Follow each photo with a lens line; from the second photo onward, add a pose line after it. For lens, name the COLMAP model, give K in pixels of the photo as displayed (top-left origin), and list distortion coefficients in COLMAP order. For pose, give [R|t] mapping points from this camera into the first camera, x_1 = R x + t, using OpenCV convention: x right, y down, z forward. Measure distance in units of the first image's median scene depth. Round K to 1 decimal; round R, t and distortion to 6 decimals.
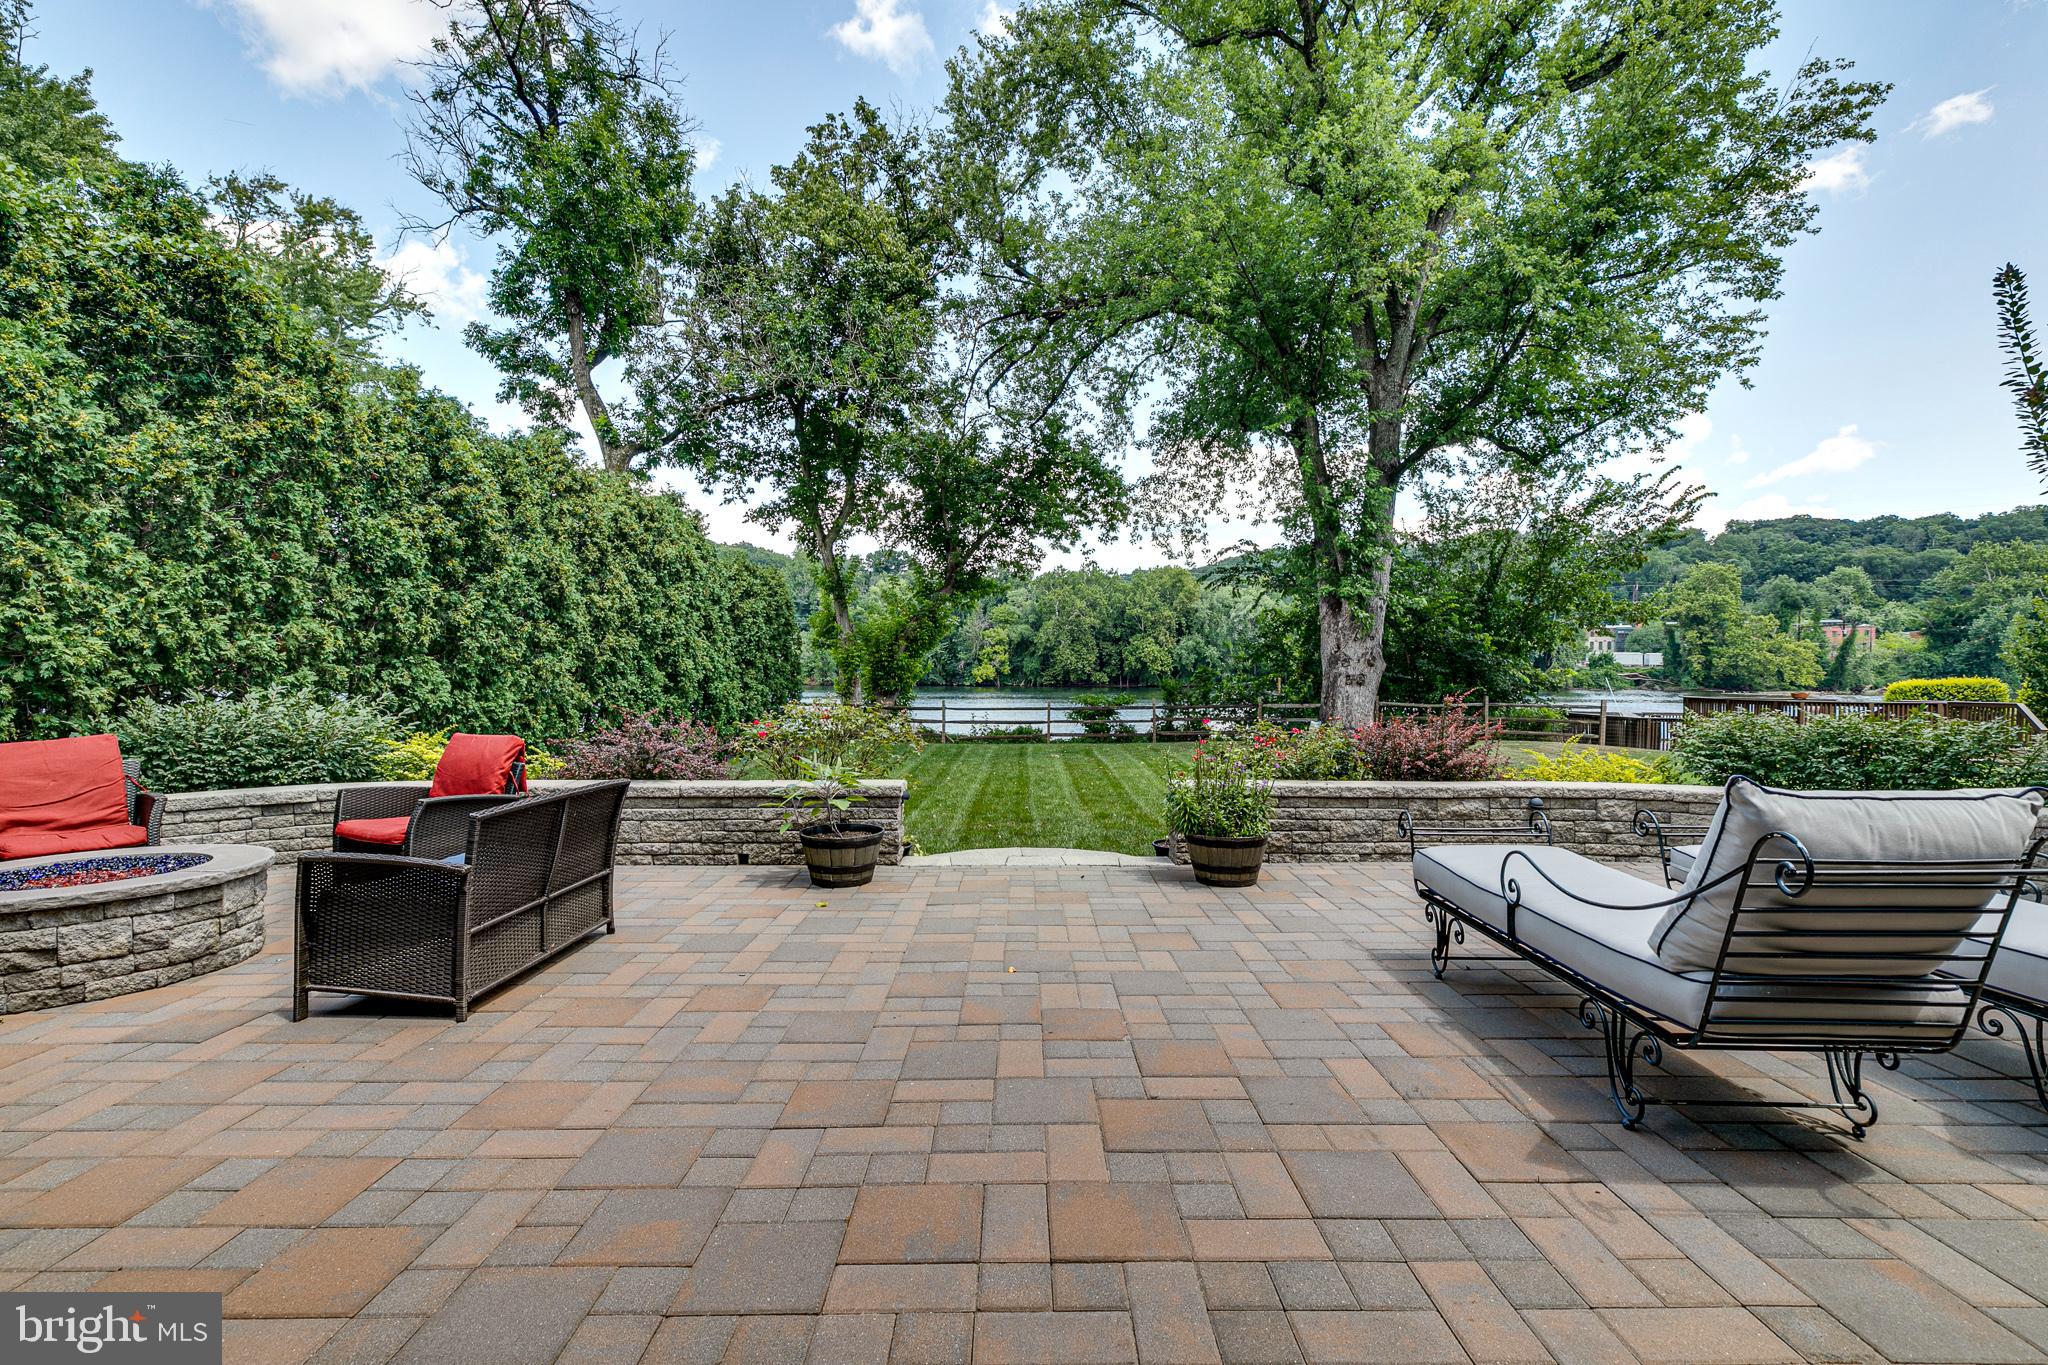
lens RADIAL K [[919.1, 0, 1022.5], [0, 919.1, 683.9], [0, 0, 1]] dist [0.007158, -0.000833]
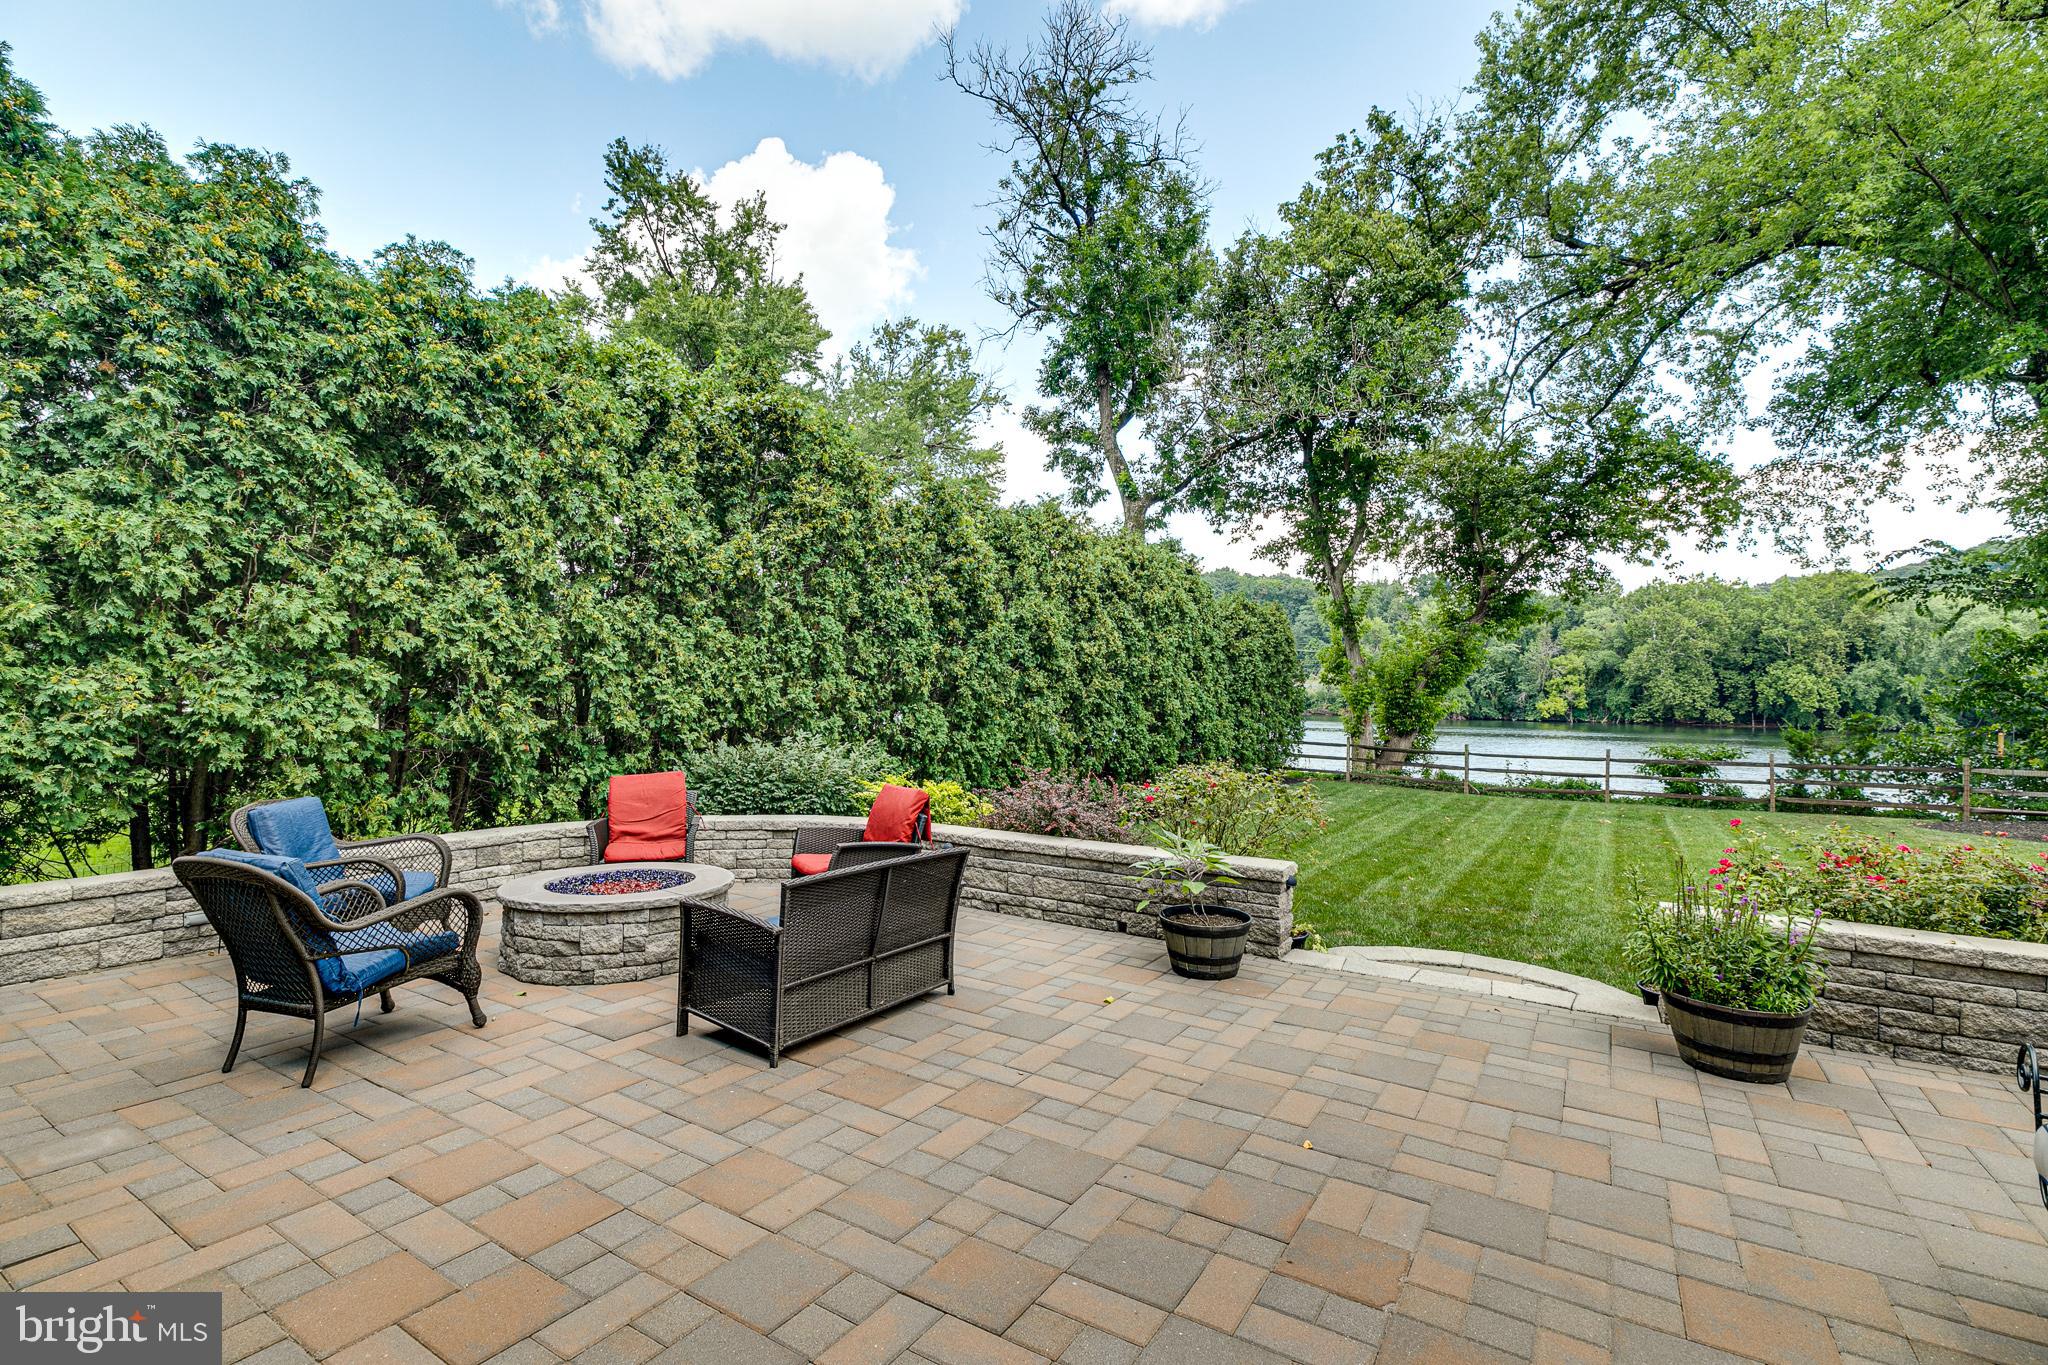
lens RADIAL K [[915.8, 0, 1025.0], [0, 915.8, 683.3], [0, 0, 1]] dist [0.005879, -0.001106]
pose [[0.843465, 0.003200, -0.537174, 0.030359], [-0.020461, 0.999448, -0.026175, -0.009429], [0.536794, 0.033069, 0.843065, 0.026254]]
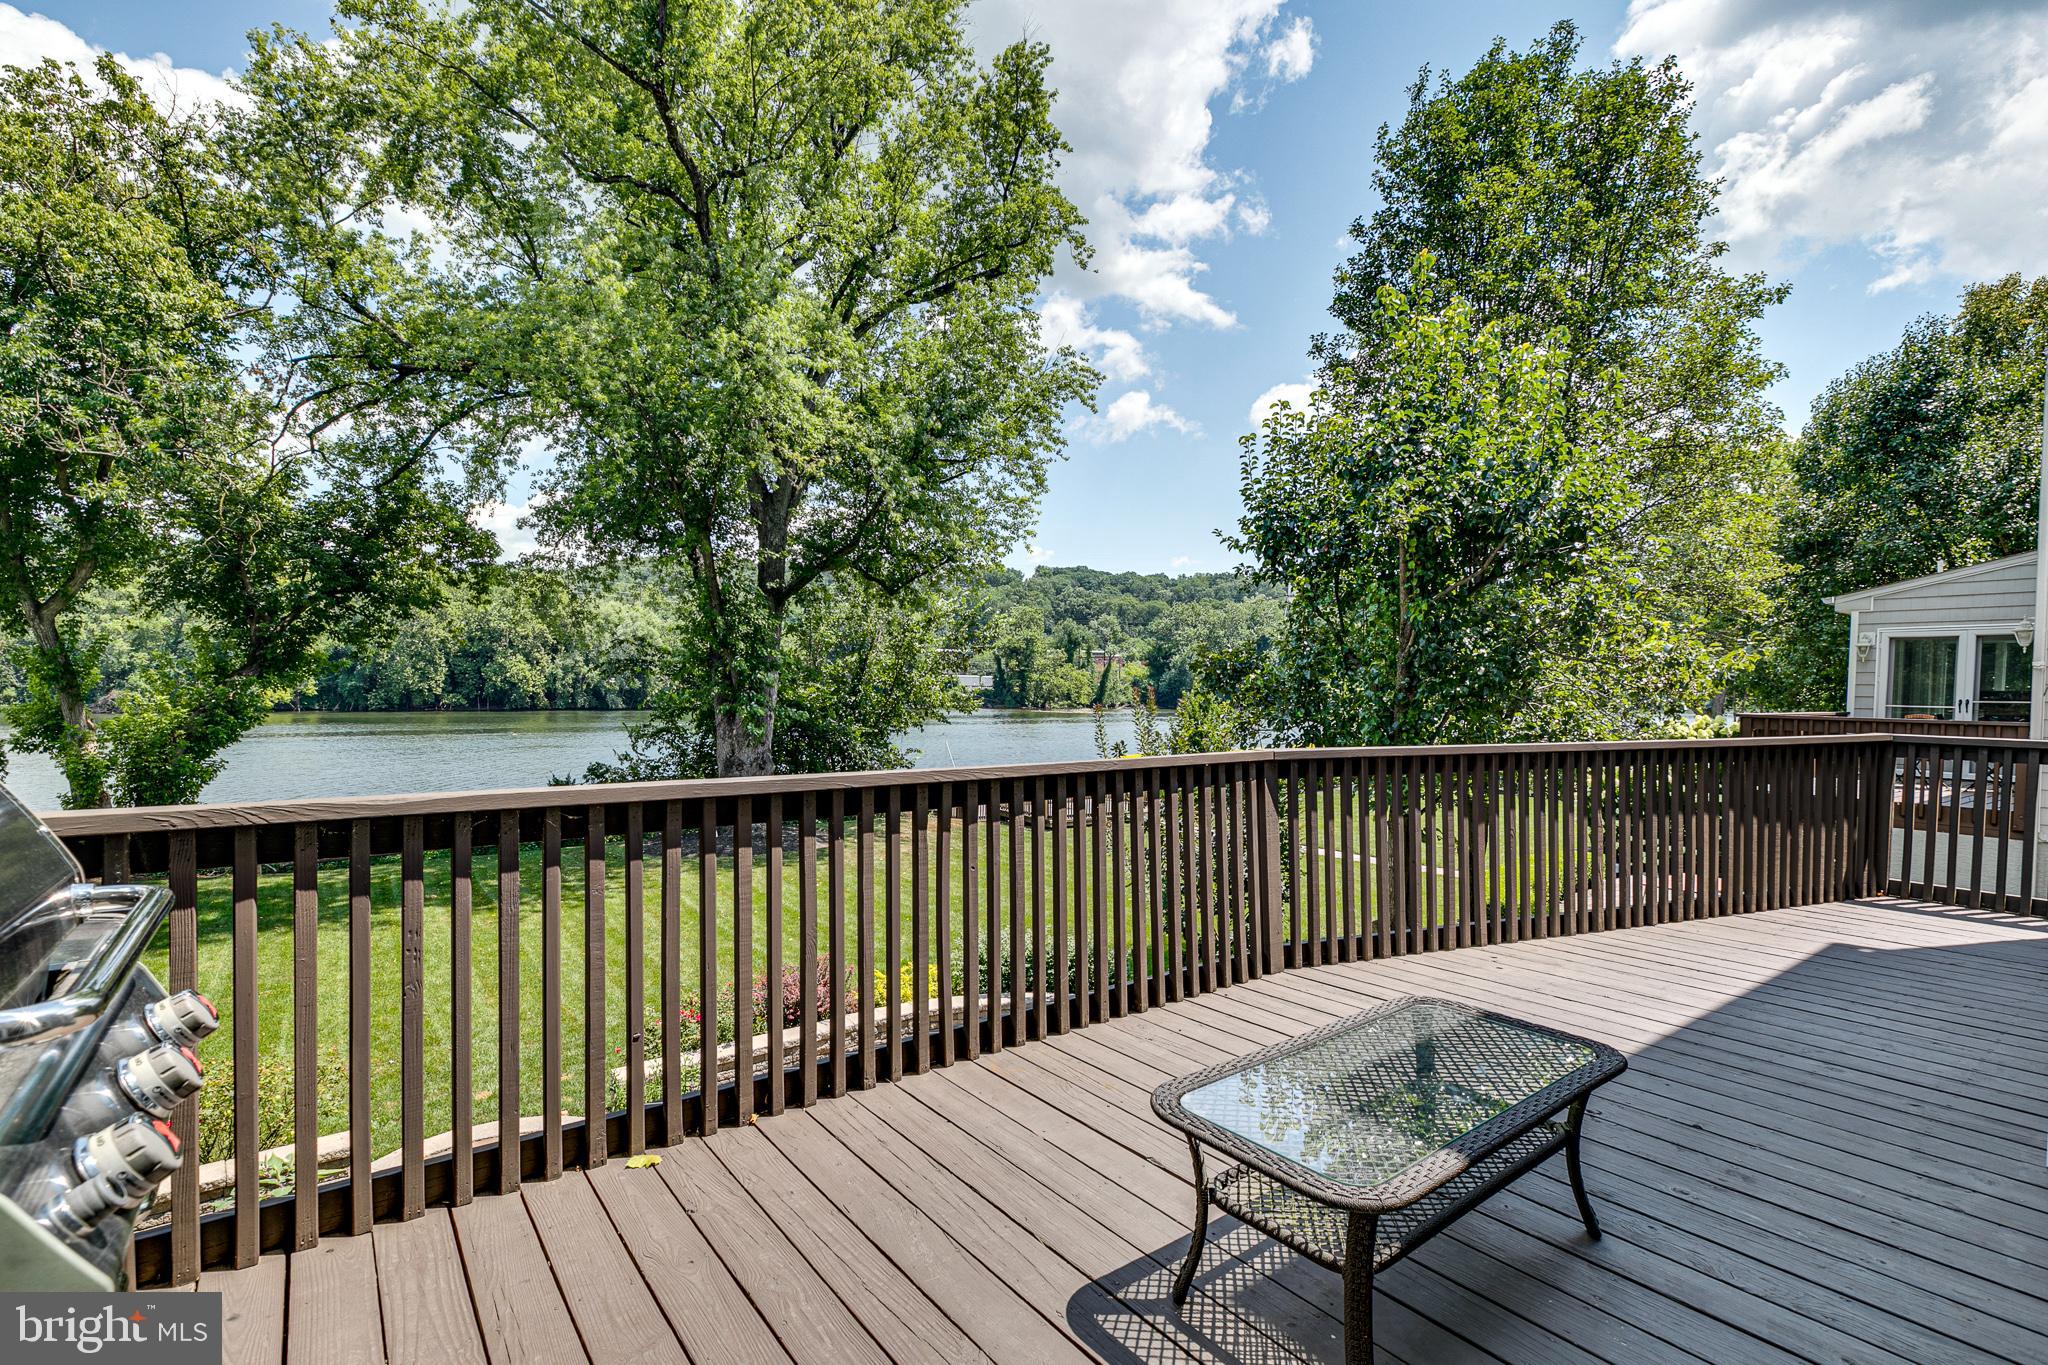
lens RADIAL K [[928.0, 0, 1031.7], [0, 928.0, 716.4], [0, 0, 1]] dist [0.002593, -0.000533]
pose [[0.798894, -0.016248, 0.601252, -0.032552], [0.001298, 0.999679, 0.025291, -0.099170], [-0.601470, -0.019424, 0.798659, -0.085013]]
